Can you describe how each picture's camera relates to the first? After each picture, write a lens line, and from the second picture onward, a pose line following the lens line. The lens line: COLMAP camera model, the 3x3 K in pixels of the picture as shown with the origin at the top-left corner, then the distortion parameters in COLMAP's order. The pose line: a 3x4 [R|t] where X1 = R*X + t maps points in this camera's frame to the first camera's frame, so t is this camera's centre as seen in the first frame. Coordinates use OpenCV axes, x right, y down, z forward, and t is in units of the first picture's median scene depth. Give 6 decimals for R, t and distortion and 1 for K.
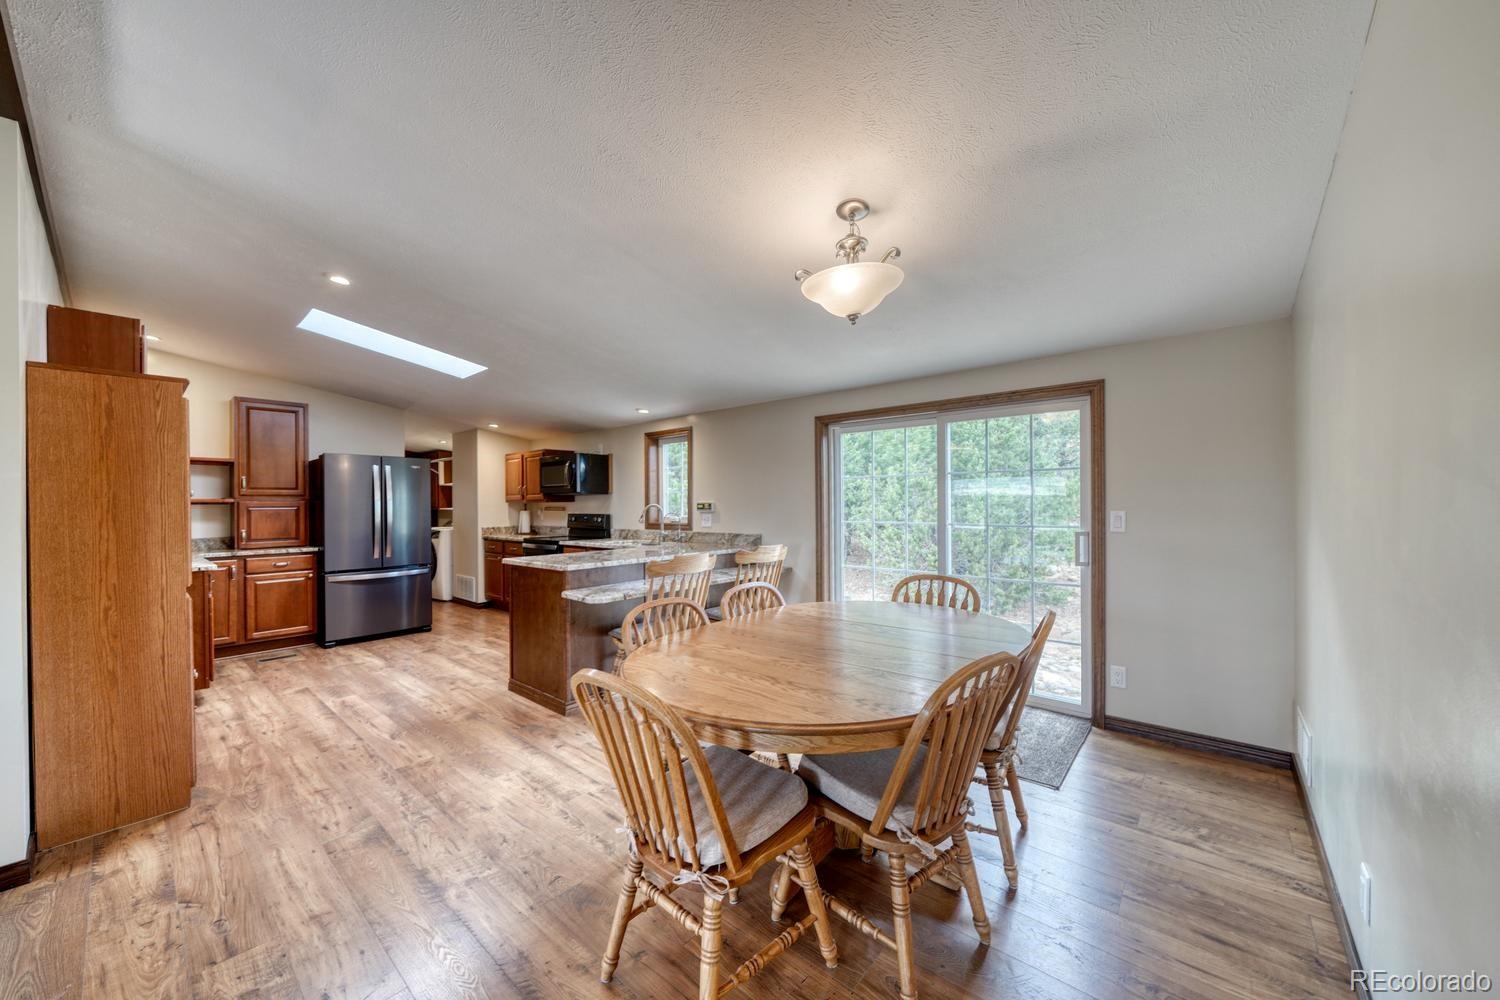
lens RADIAL K [[541.4, 0, 741.5], [0, 541.4, 511.1], [0, 0, 1]] dist [-0.000156, -0.000003]
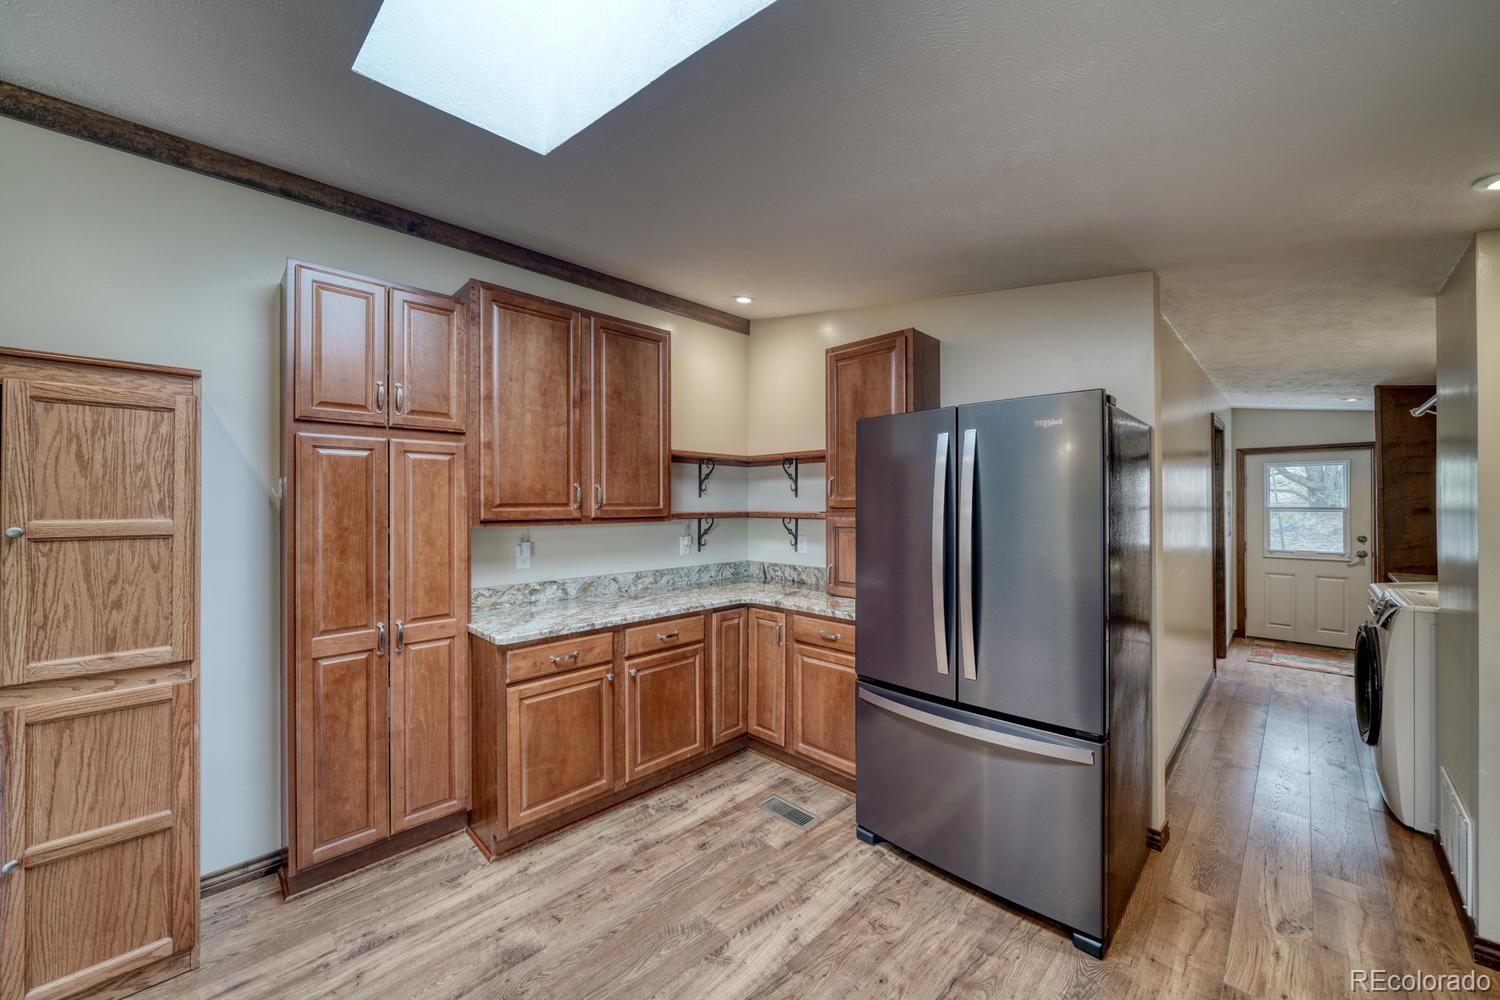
lens RADIAL K [[553.9, 0, 729.9], [0, 553.9, 502.7], [0, 0, 1]] dist [-0.000368, -0.000087]
pose [[-0.088773, 0.007654, -0.996022, -0.432151], [-0.009959, 0.999914, 0.008572, -0.058964], [0.996002, 0.010681, -0.088689, 1.415374]]
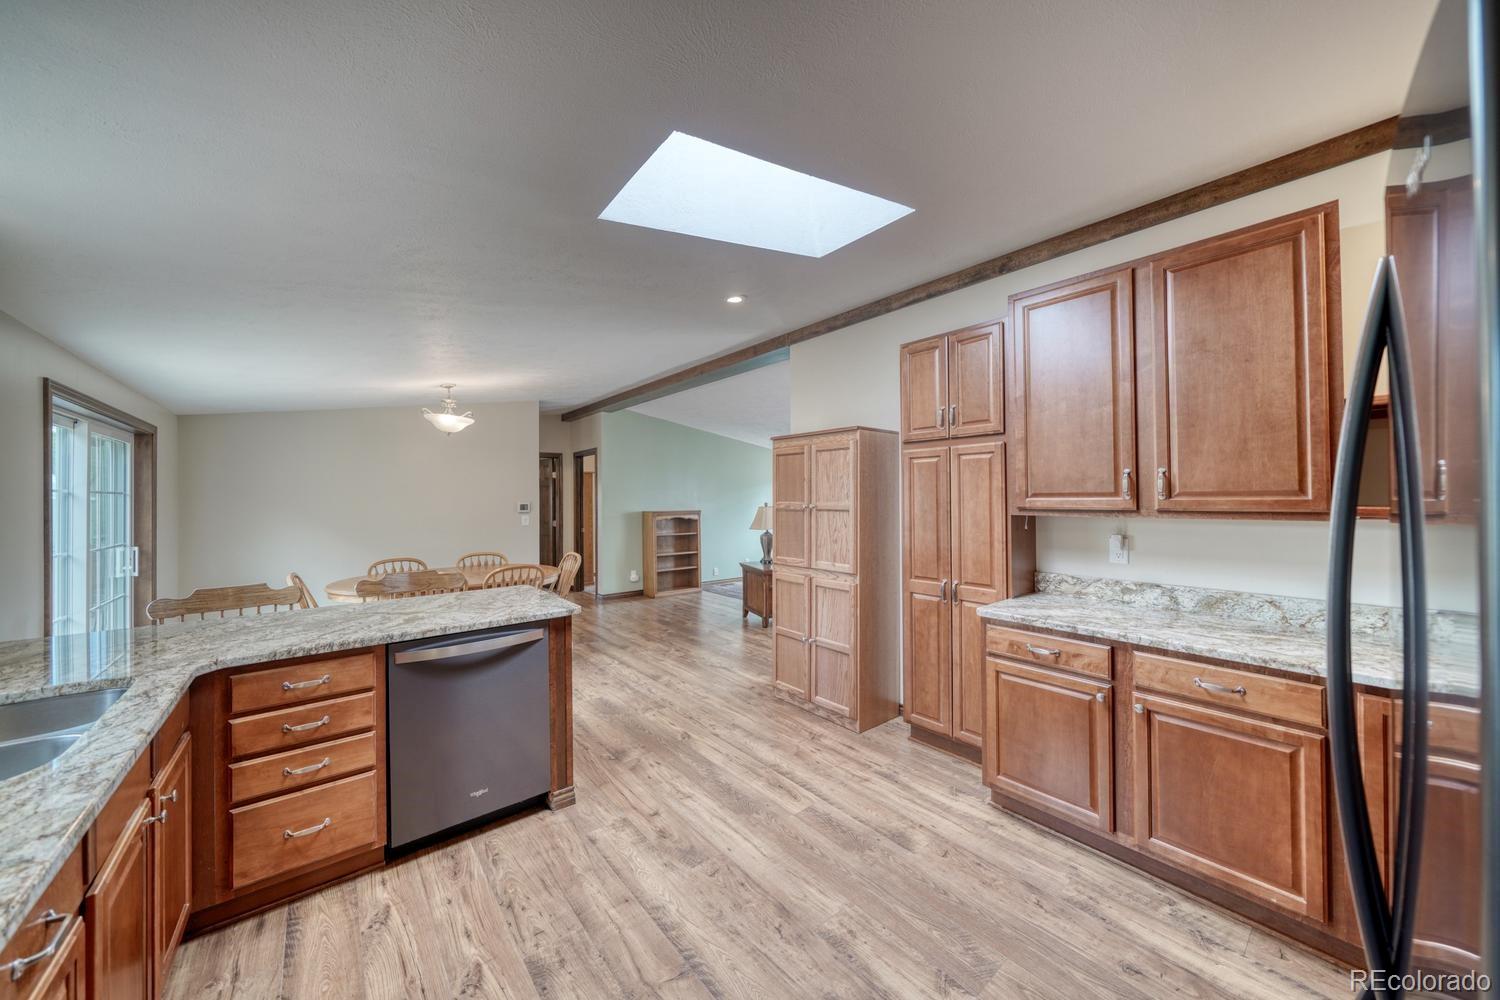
lens RADIAL K [[523.2, 0, 752.2], [0, 523.2, 490.4], [0, 0, 1]] dist [-0.000629, -0.000023]
pose [[-0.987409, 0.017611, 0.157204, -0.871065], [0.017877, 0.999840, 0.000280, -0.059897], [-0.157174, 0.003087, -0.987566, 1.850473]]
